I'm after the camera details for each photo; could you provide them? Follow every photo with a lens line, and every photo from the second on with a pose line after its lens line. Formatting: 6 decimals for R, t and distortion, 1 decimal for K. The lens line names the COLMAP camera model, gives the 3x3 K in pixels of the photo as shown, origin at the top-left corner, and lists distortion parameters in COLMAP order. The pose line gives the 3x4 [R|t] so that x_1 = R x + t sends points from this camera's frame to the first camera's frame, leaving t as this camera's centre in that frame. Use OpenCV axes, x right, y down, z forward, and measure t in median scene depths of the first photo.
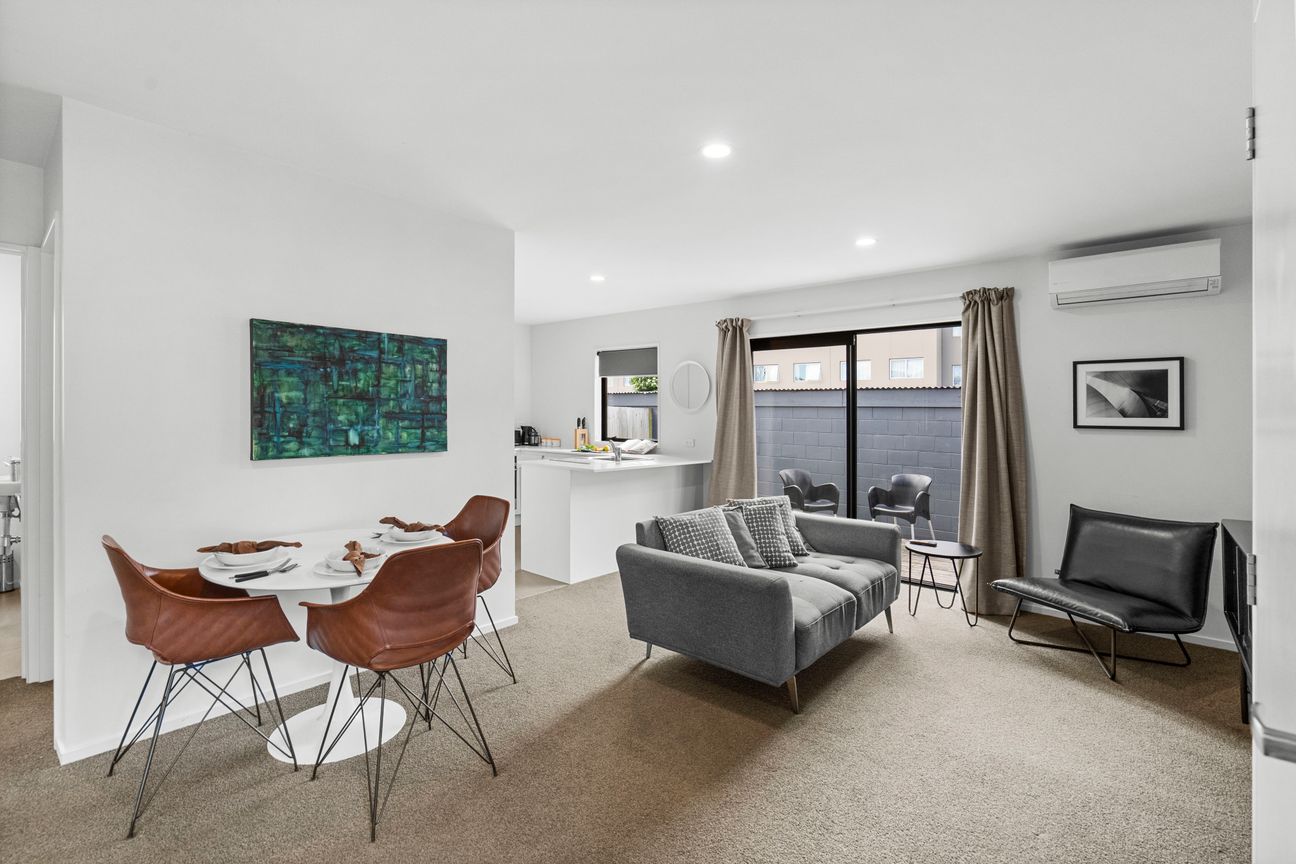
lens RADIAL K [[587.5, 0, 654.1], [0, 587.5, 423.5], [0, 0, 1]] dist [-0.006025, 0.002097]
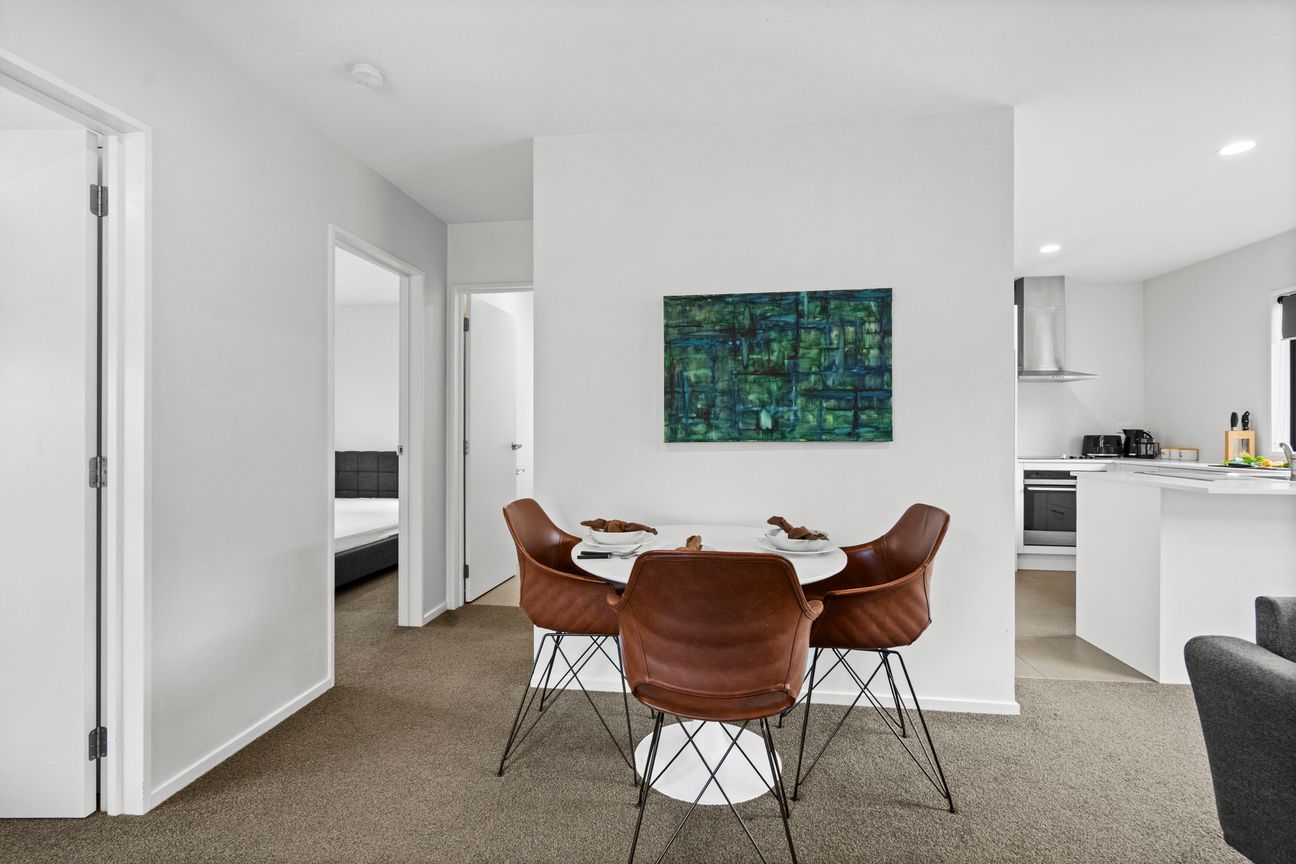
lens RADIAL K [[587.5, 0, 640.8], [0, 587.5, 441.4], [0, 0, 1]] dist [-0.006025, 0.002097]
pose [[0.548393, 0.000188, -0.836220, 0.095132], [-0.003794, 0.999990, -0.002263, 0.055843], [0.836212, 0.004414, 0.548389, 0.379322]]
